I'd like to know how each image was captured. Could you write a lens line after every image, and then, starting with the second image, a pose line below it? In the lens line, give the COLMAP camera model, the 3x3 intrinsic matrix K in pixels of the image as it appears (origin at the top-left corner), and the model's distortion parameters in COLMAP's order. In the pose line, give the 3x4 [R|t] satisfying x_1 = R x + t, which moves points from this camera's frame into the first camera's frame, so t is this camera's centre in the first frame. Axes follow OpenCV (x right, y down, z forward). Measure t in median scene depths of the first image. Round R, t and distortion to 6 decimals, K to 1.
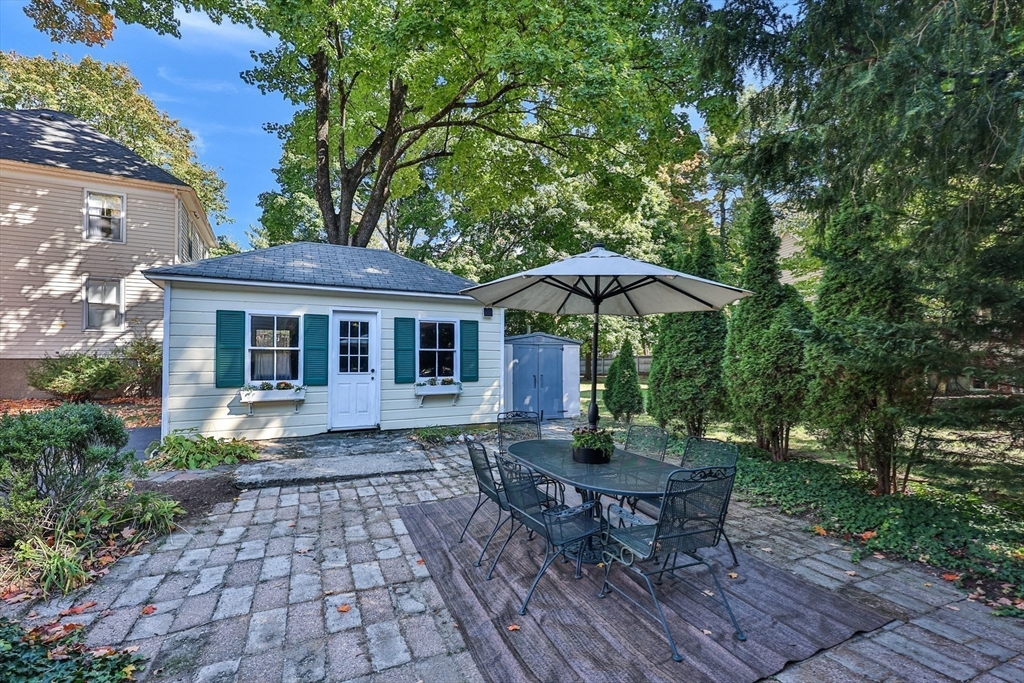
lens RADIAL K [[442.5, 0, 506.8], [0, 442.5, 349.5], [0, 0, 1]] dist [-0.001429, -0.000510]
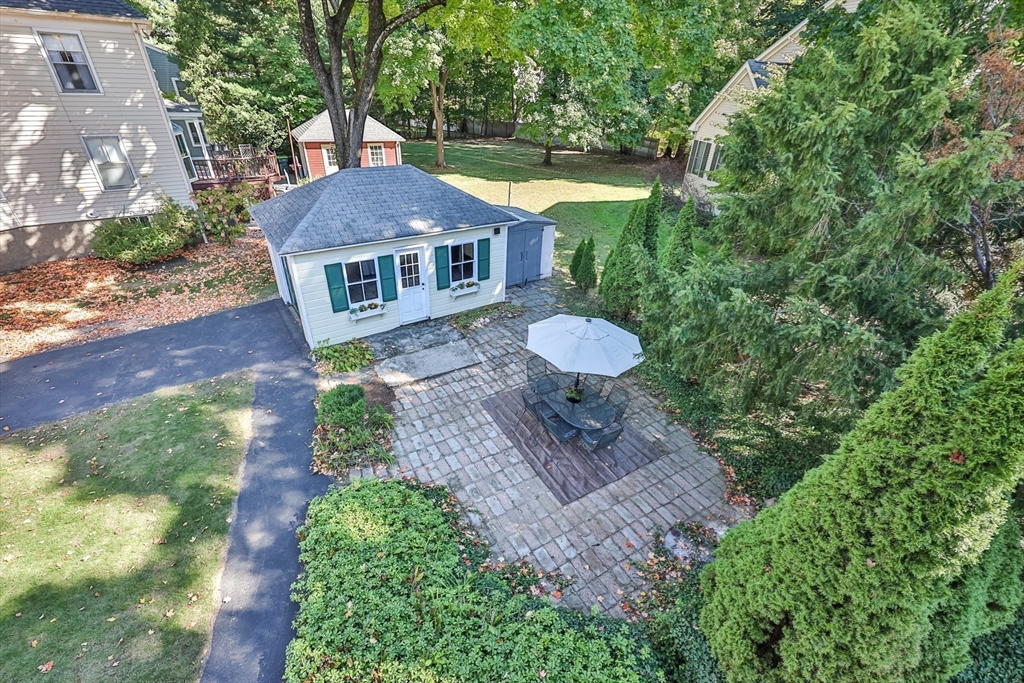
lens RADIAL K [[442.5, 0, 511.2], [0, 442.5, 339.2], [0, 0, 1]] dist [-0.001429, -0.000510]
pose [[0.991460, -0.029819, 0.126957, -0.208206], [-0.042107, 0.848172, 0.528045, -0.602760], [-0.123427, -0.528881, 0.839673, -0.384278]]
